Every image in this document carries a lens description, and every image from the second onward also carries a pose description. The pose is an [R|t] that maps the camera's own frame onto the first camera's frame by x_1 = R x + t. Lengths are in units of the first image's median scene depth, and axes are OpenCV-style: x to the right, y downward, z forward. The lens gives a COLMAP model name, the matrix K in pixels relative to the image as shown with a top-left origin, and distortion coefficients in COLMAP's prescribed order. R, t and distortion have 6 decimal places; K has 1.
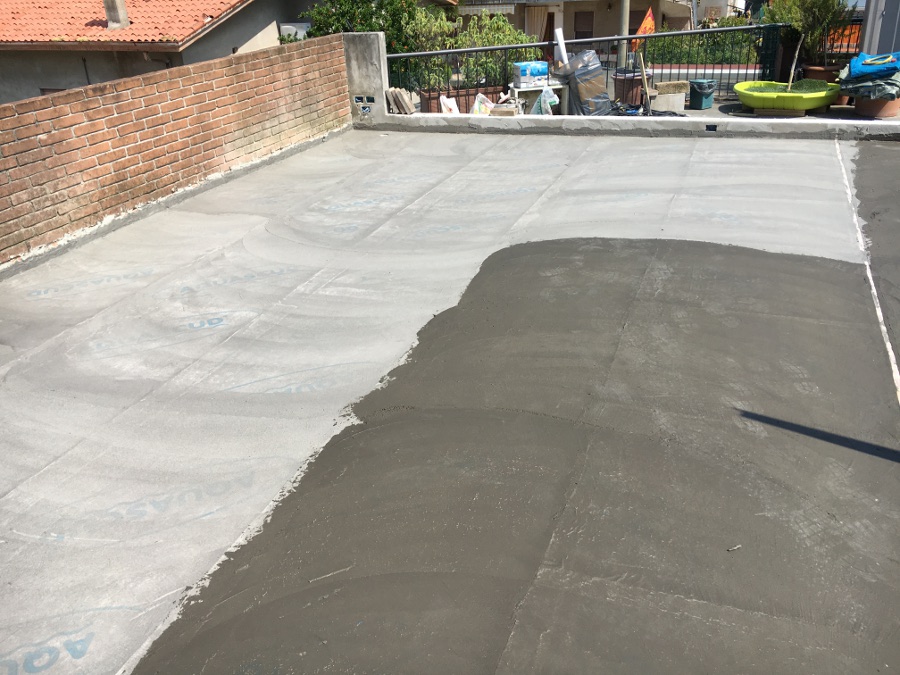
lens RADIAL K [[768.2, 0, 452.6], [0, 768.2, 338.1], [0, 0, 1]] dist [0.084672, -0.116302]
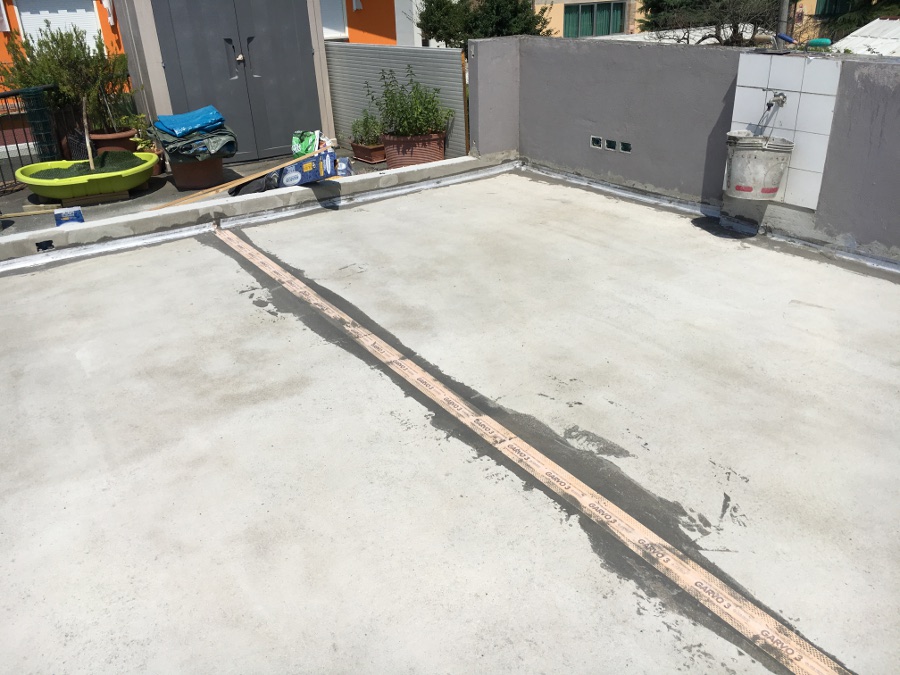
lens RADIAL K [[768.2, 0, 450.4], [0, 768.2, 344.9], [0, 0, 1]] dist [0.084672, -0.116302]
pose [[0.588729, -0.328147, 0.738727, 0.011433], [0.364094, 0.923587, 0.120098, -0.125531], [-0.721688, 0.198261, 0.663218, 0.276838]]
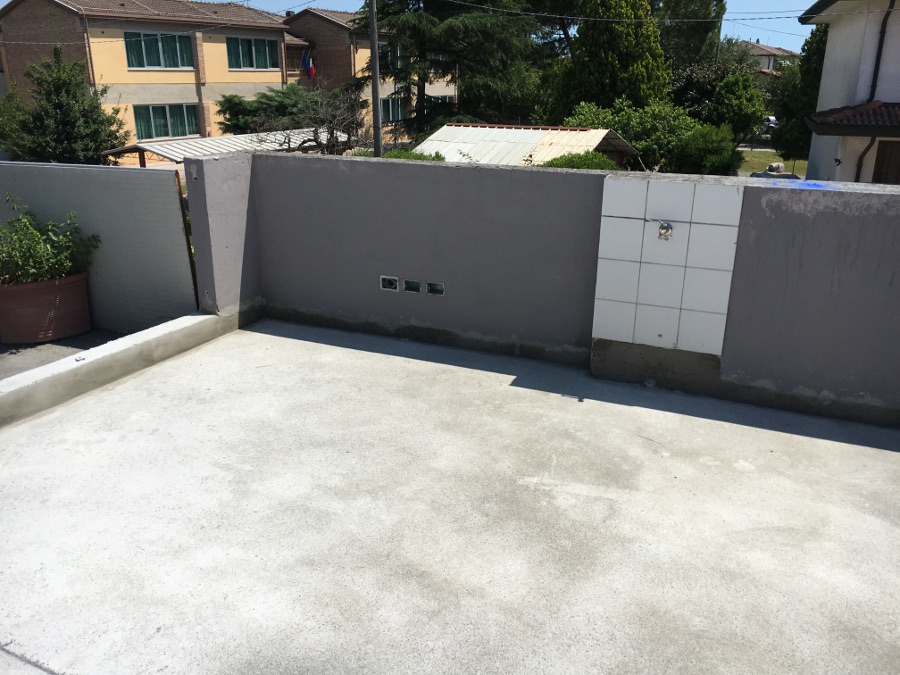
lens RADIAL K [[768.2, 0, 452.6], [0, 768.2, 332.1], [0, 0, 1]] dist [0.084672, -0.116302]
pose [[0.097445, -0.275128, 0.956456, 0.151367], [0.430323, 0.878200, 0.208775, -0.227738], [-0.897400, 0.391241, 0.203970, 0.476739]]
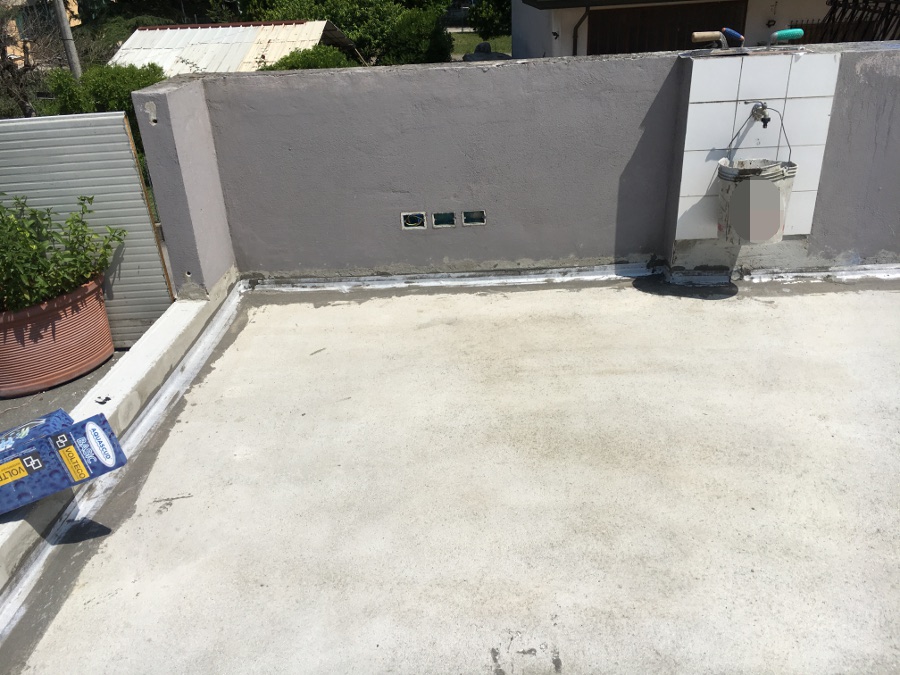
lens RADIAL K [[768.2, 0, 451.9], [0, 768.2, 335.8], [0, 0, 1]] dist [0.084672, -0.116302]
pose [[-0.308228, -0.369714, 0.876531, 0.243749], [0.473075, 0.739817, 0.478404, -0.320862], [-0.825345, 0.562123, -0.053130, 0.658649]]
